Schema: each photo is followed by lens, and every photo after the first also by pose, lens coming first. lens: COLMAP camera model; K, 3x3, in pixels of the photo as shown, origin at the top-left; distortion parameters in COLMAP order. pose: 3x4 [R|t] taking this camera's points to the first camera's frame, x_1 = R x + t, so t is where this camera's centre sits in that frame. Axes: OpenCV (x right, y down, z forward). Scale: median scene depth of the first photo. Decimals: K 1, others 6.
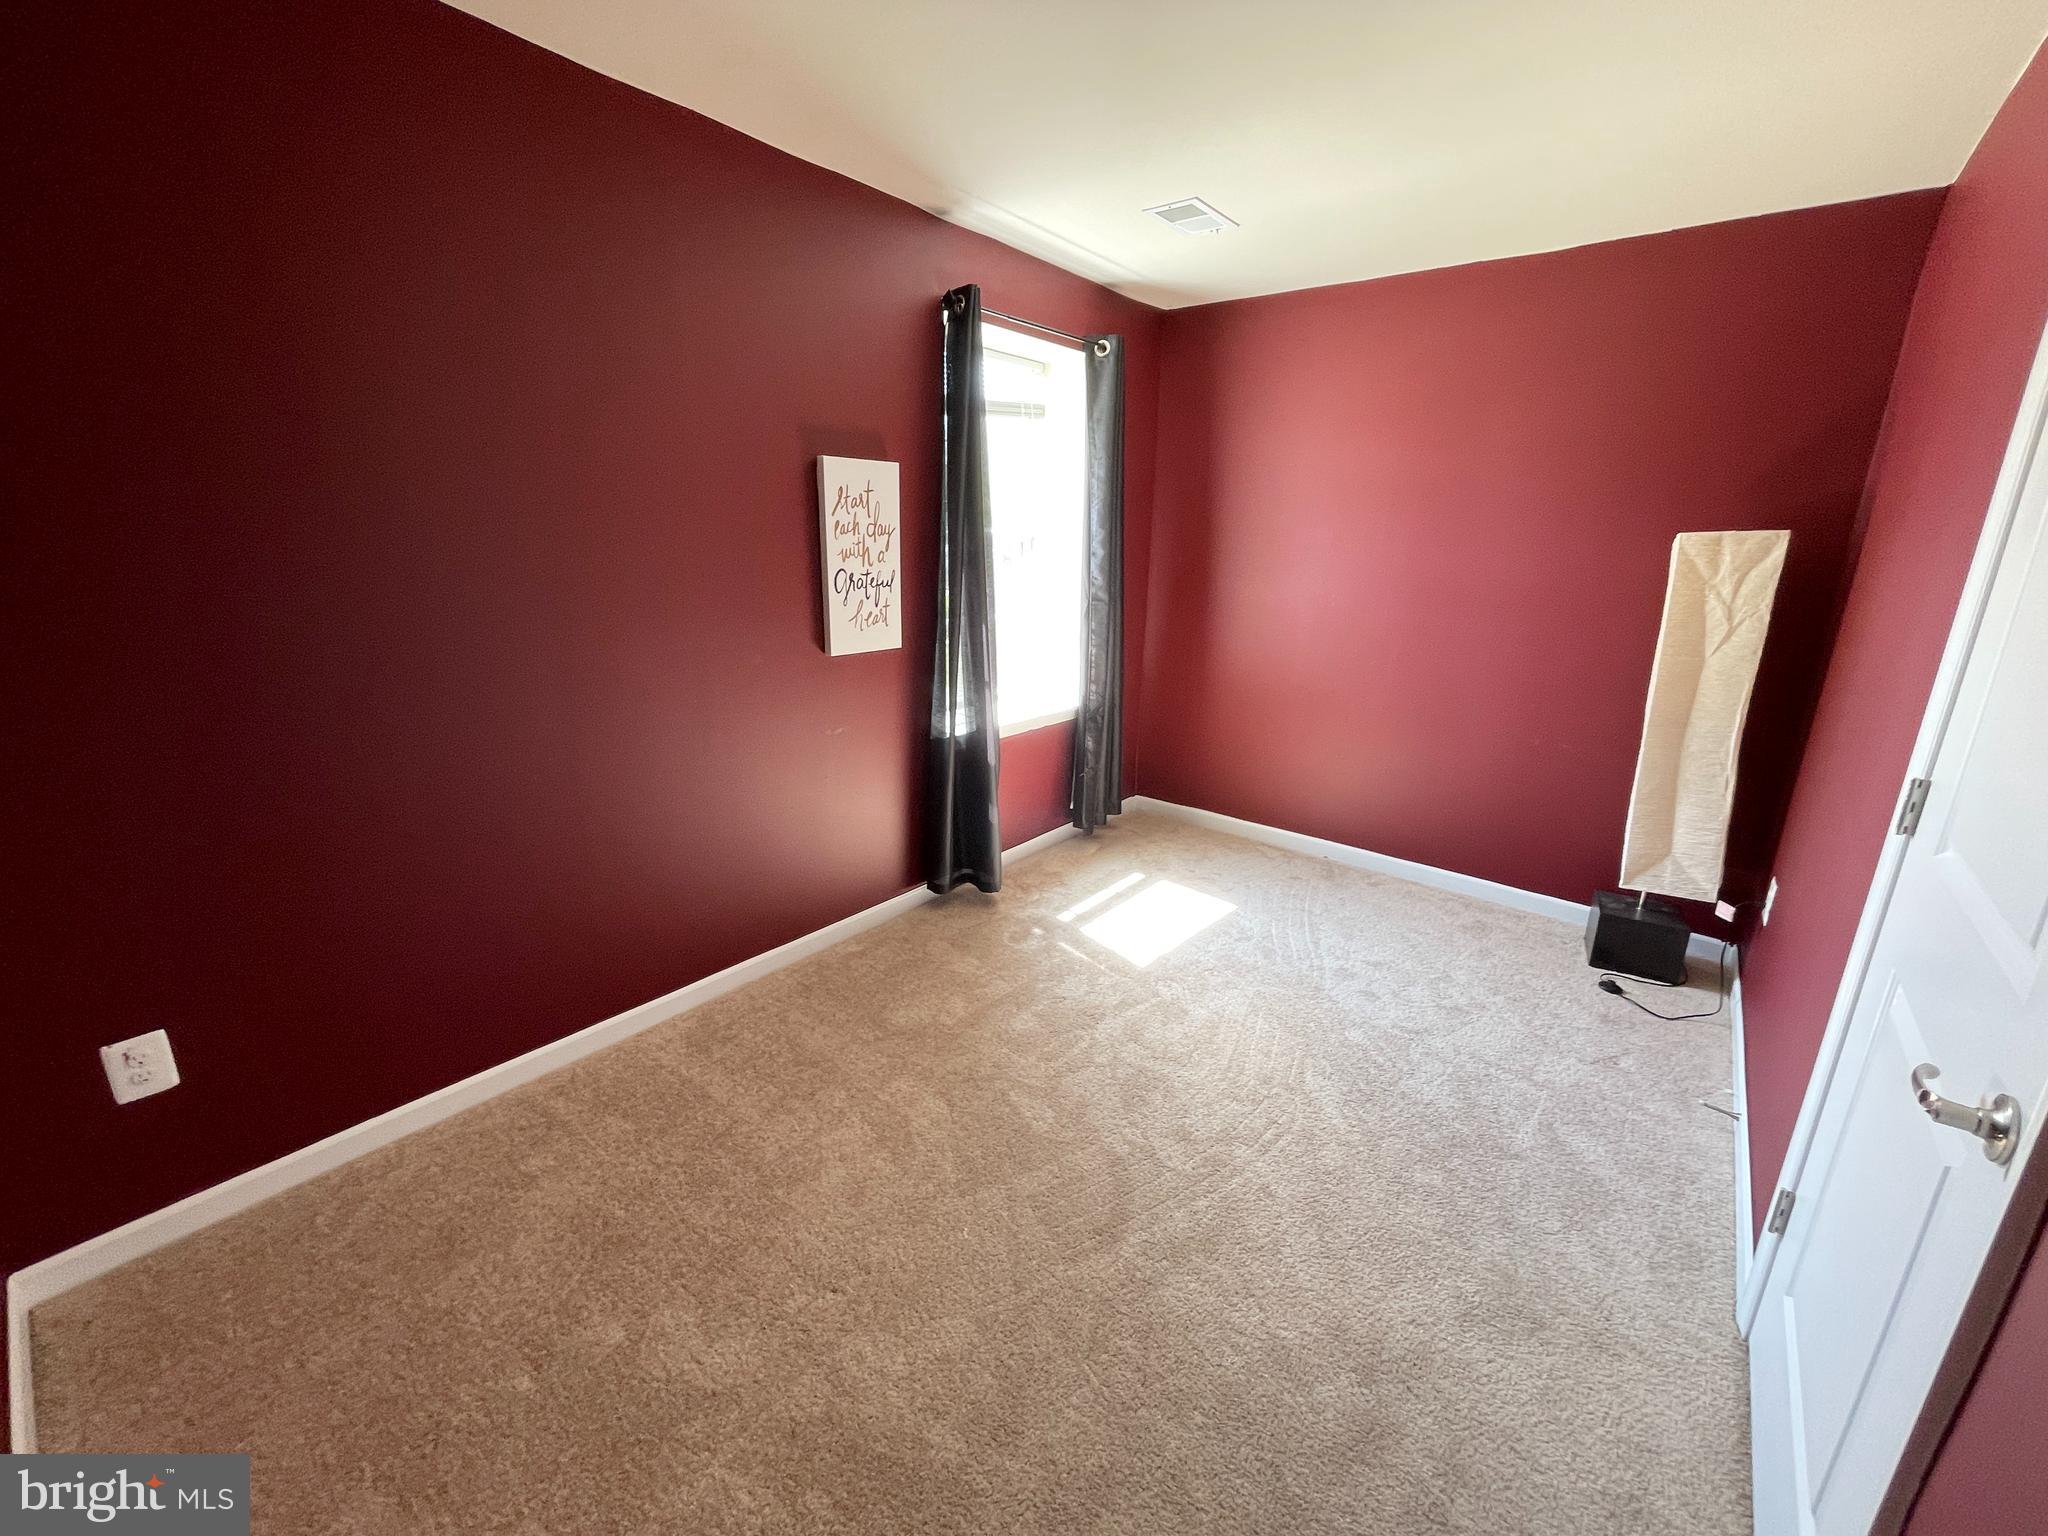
lens RADIAL K [[837.1, 0, 1020.1], [0, 837.1, 767.7], [0, 0, 1]] dist [0.000697, -0.000023]
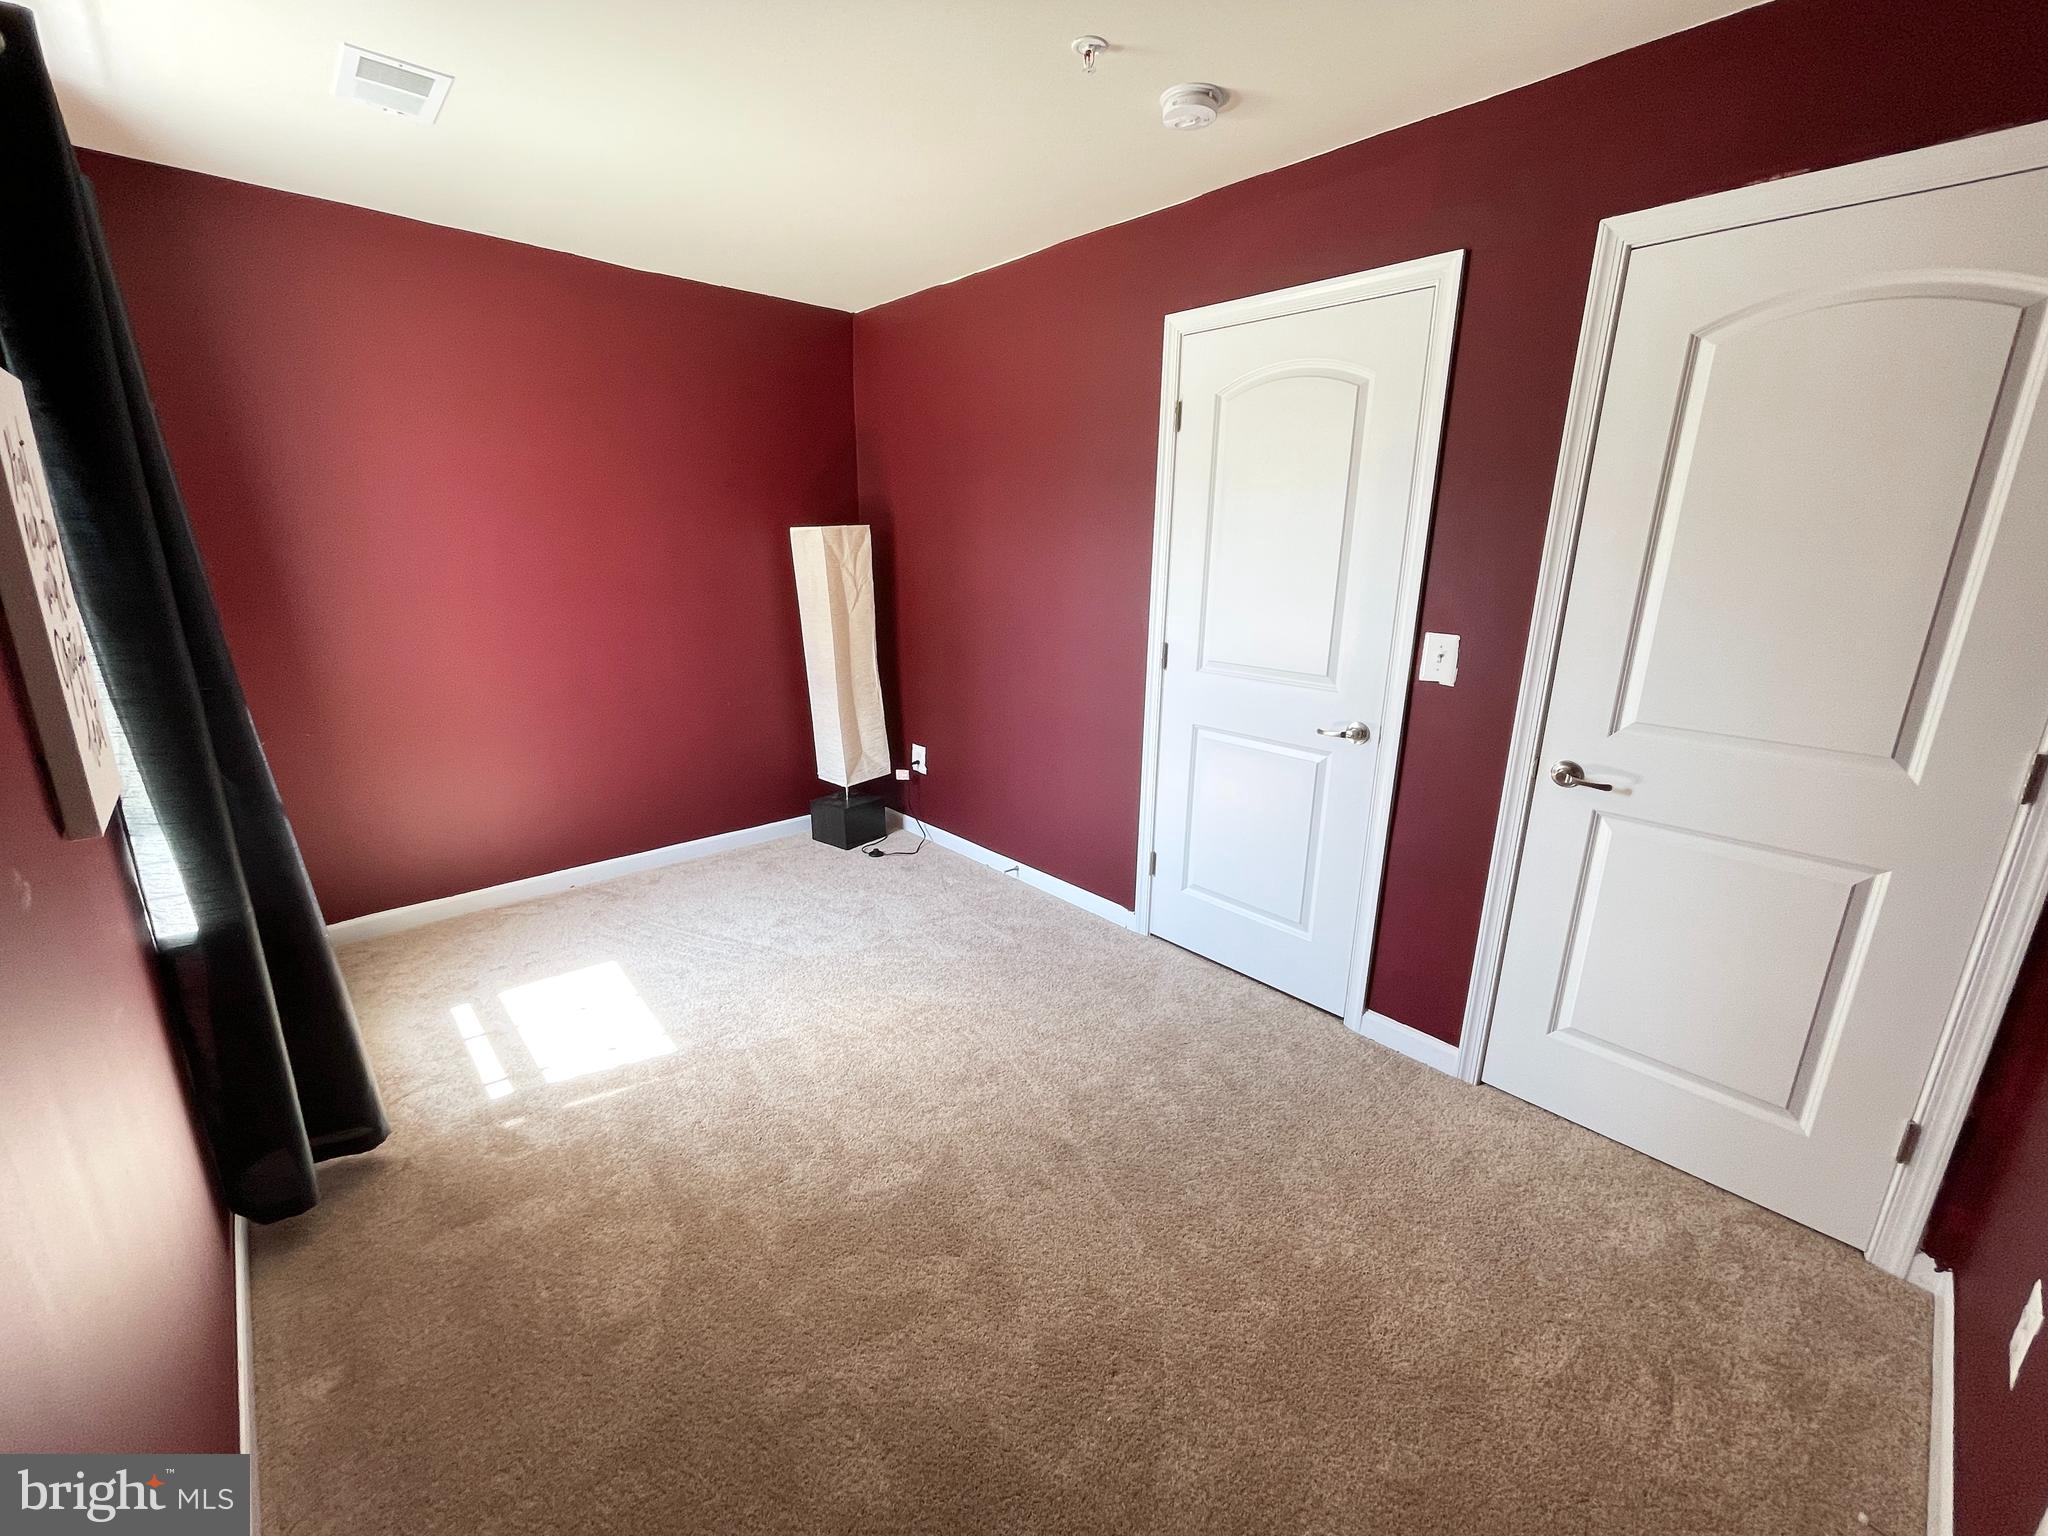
lens RADIAL K [[837.1, 0, 1027.3], [0, 837.1, 771.6], [0, 0, 1]] dist [0.000697, -0.000023]
pose [[0.128310, -0.287726, 0.949079, -0.549091], [0.261366, 0.932968, 0.247506, -0.145376], [-0.956674, 0.216300, 0.194911, 0.459779]]
